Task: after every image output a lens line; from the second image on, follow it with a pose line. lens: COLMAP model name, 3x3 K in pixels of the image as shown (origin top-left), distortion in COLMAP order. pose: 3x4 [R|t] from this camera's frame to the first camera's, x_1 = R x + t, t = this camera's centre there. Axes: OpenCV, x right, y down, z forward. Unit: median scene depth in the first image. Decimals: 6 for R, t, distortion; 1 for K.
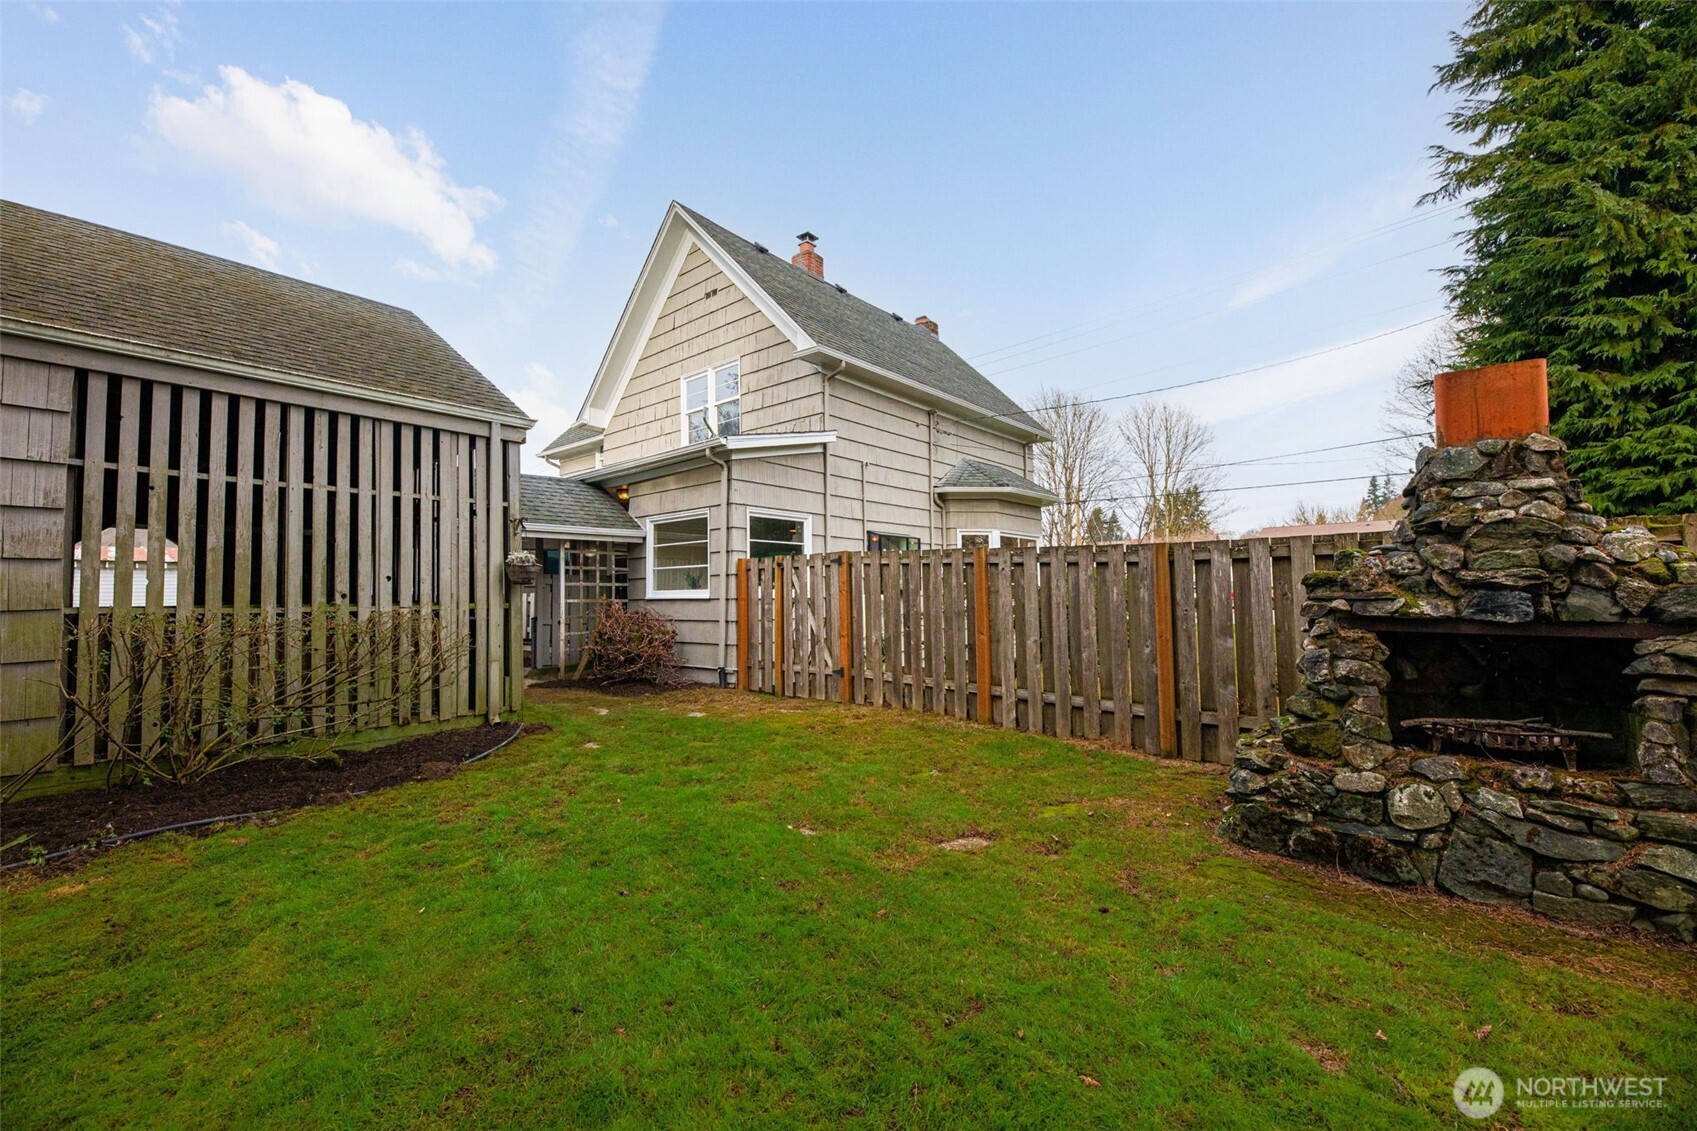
lens RADIAL K [[693.6, 0, 843.3], [0, 693.6, 562.7], [0, 0, 1]] dist [-0.001363, -0.000082]
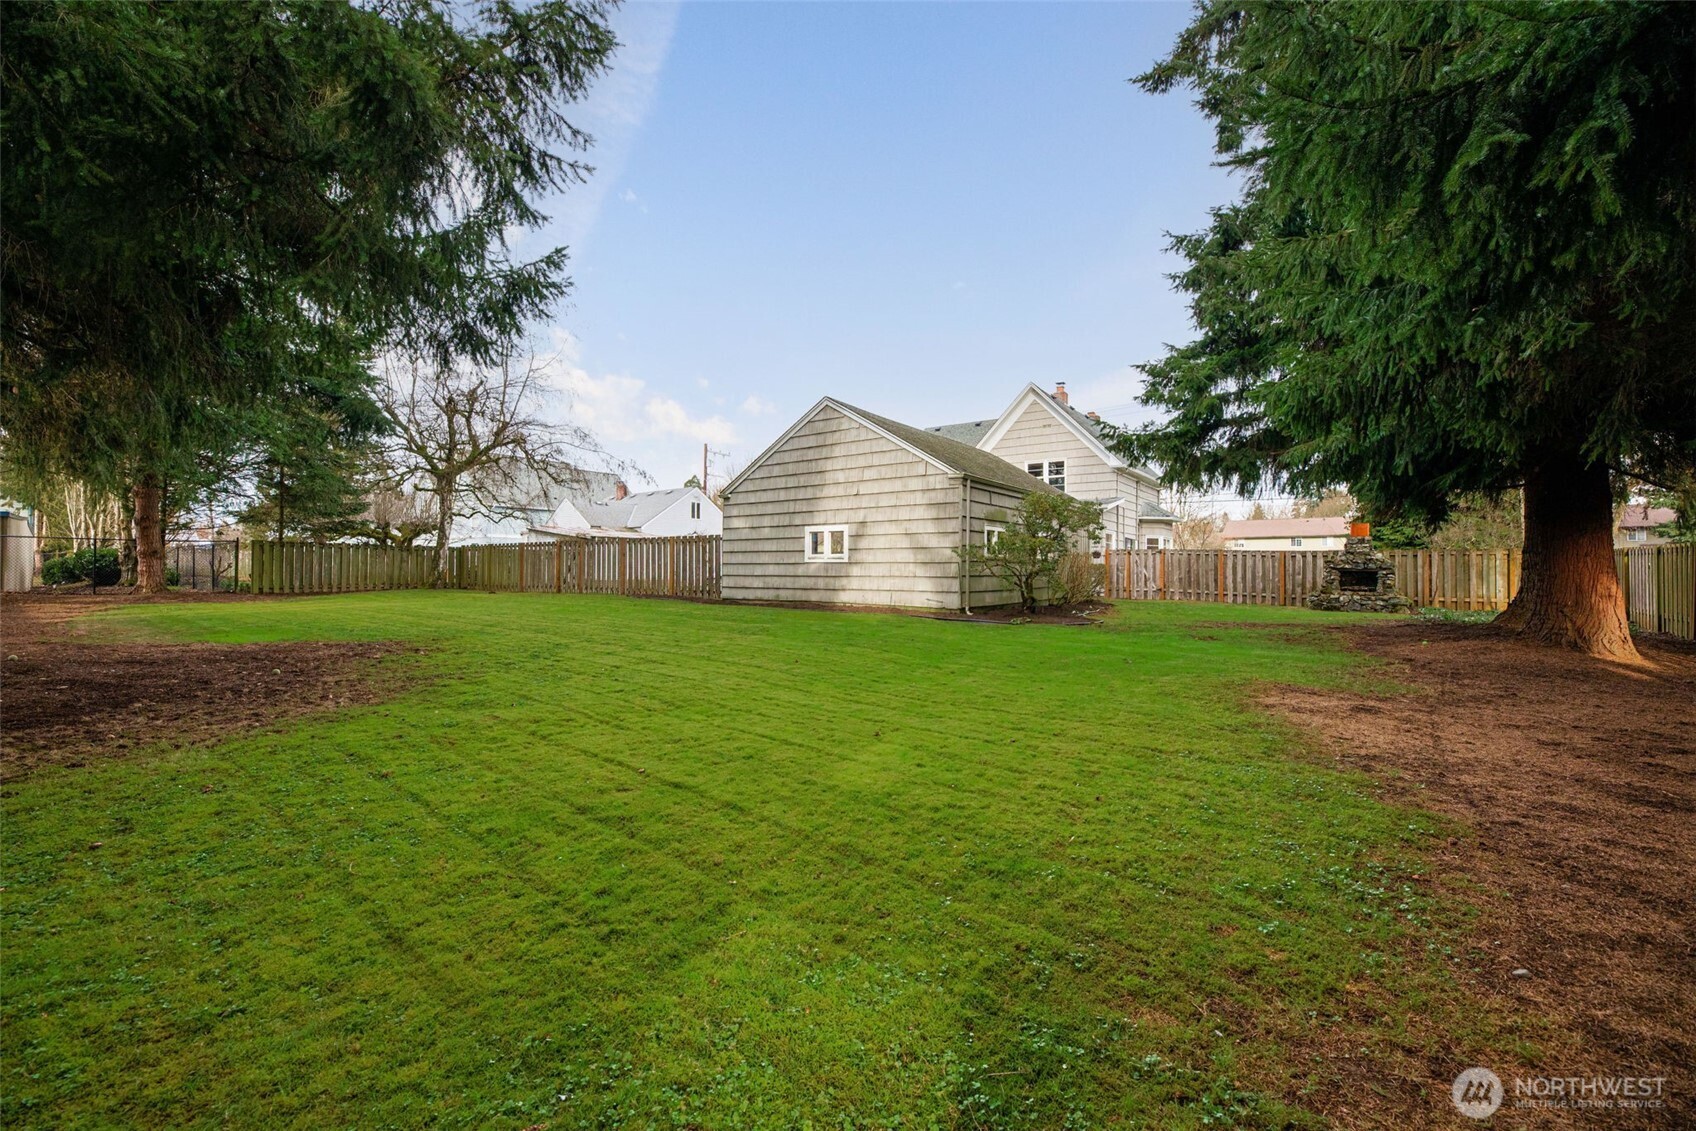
lens RADIAL K [[693.1, 0, 852.1], [0, 693.1, 568.3], [0, 0, 1]] dist [-0.001363, -0.000082]
pose [[0.996340, 0.023212, 0.082264, -2.333033], [-0.026424, 0.998922, 0.038175, -0.017762], [-0.081289, -0.040209, 0.995879, -2.751554]]
